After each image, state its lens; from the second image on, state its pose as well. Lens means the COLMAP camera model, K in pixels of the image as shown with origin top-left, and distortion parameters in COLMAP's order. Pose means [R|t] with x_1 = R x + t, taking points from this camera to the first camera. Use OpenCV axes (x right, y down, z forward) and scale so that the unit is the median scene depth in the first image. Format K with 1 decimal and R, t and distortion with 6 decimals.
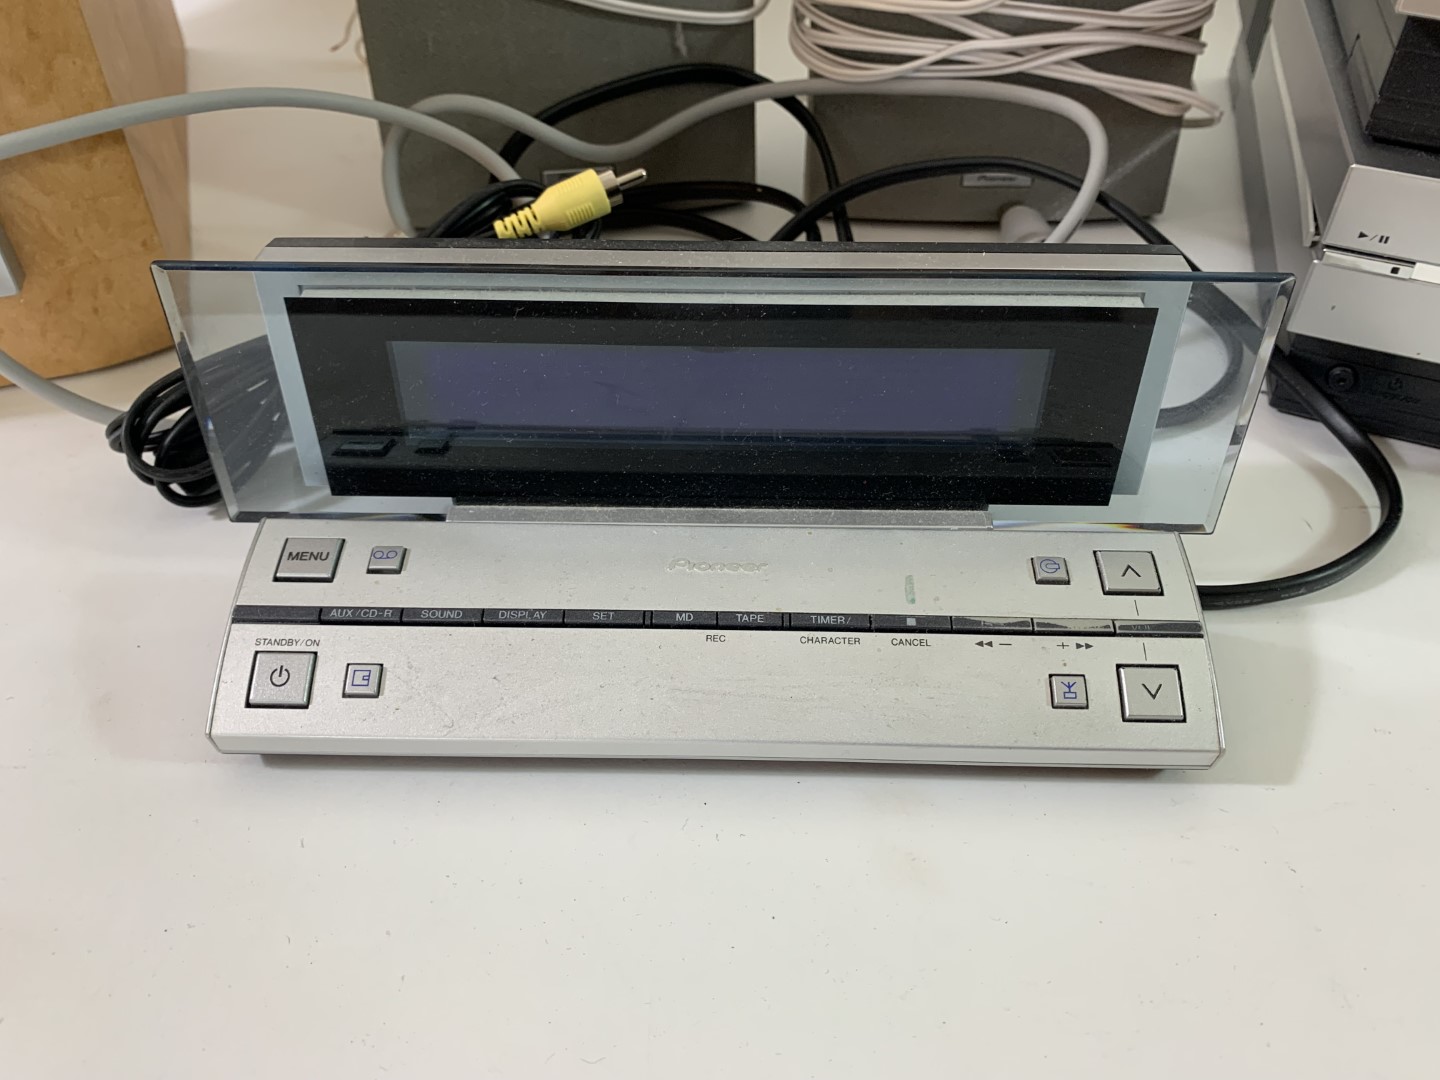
lens RADIAL K [[1091.4, 0, 712.1], [0, 1091.4, 539.7], [0, 0, 1]] dist [0.038788, -0.041818]
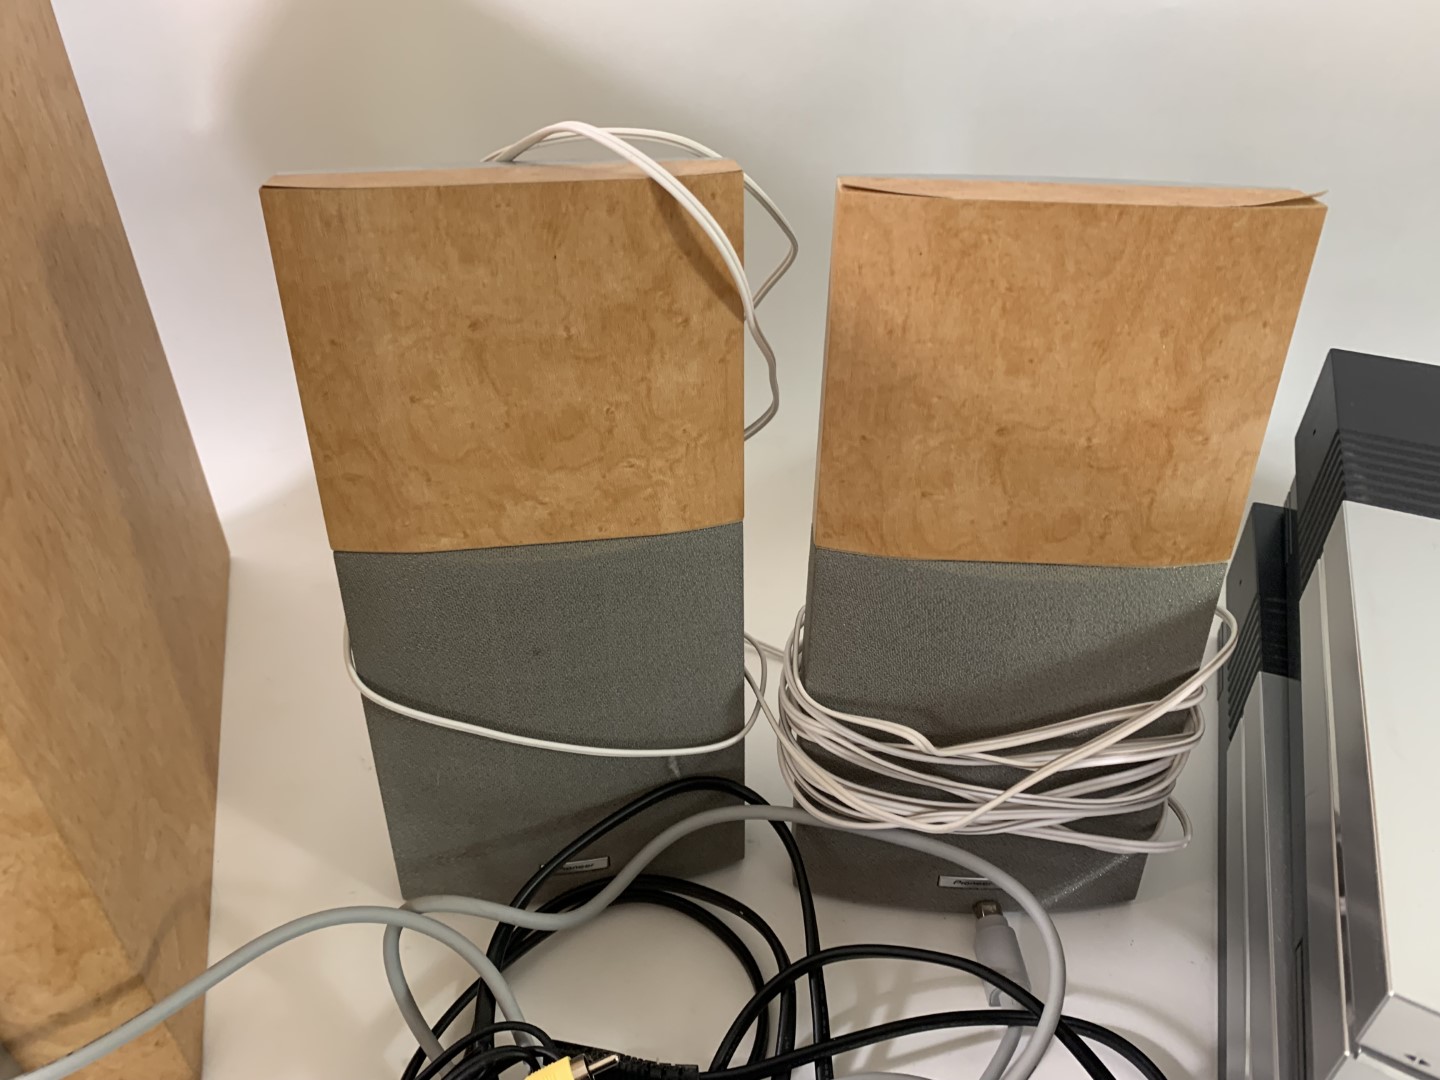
lens RADIAL K [[1091.4, 0, 716.2], [0, 1091.4, 537.3], [0, 0, 1]] dist [0.038788, -0.041818]
pose [[0.998895, 0.030131, -0.036055, 0.066657], [-0.032090, 0.997969, -0.055033, -0.924272], [0.034324, 0.056129, 0.997833, -0.102411]]
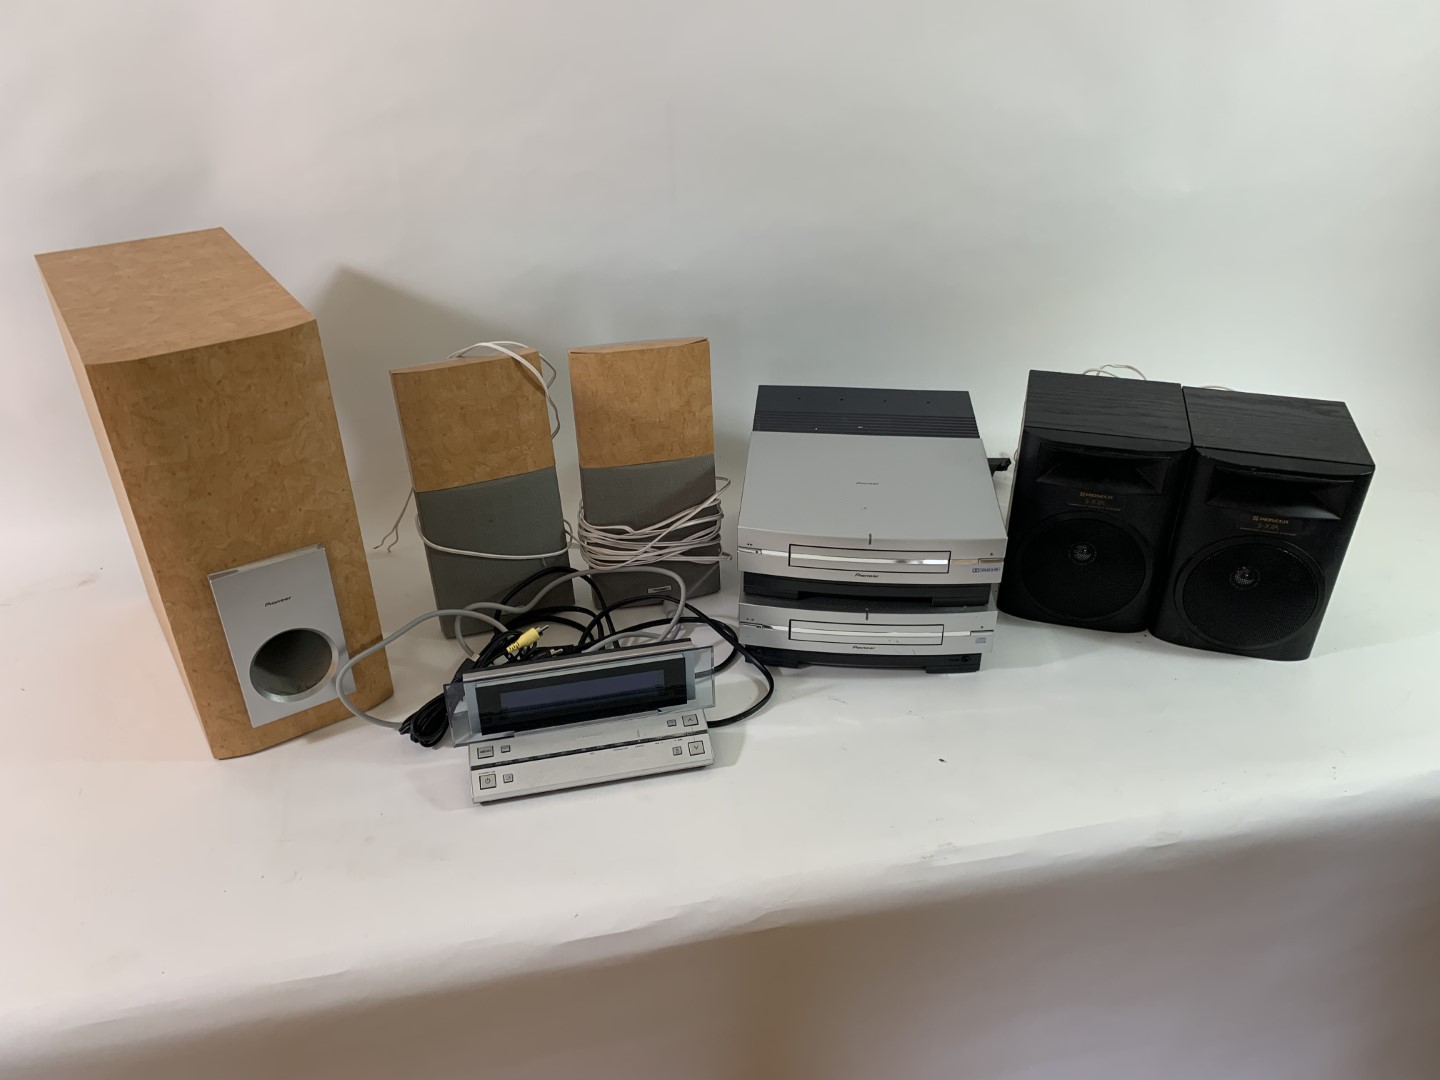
lens RADIAL K [[1091.4, 0, 720.6], [0, 1091.4, 542.8], [0, 0, 1]] dist [0.038788, -0.041818]
pose [[0.971335, -0.135161, 0.195552, -0.199173], [0.165390, 0.975132, -0.147527, 0.003998], [-0.170749, 0.175640, 0.969534, -2.837036]]
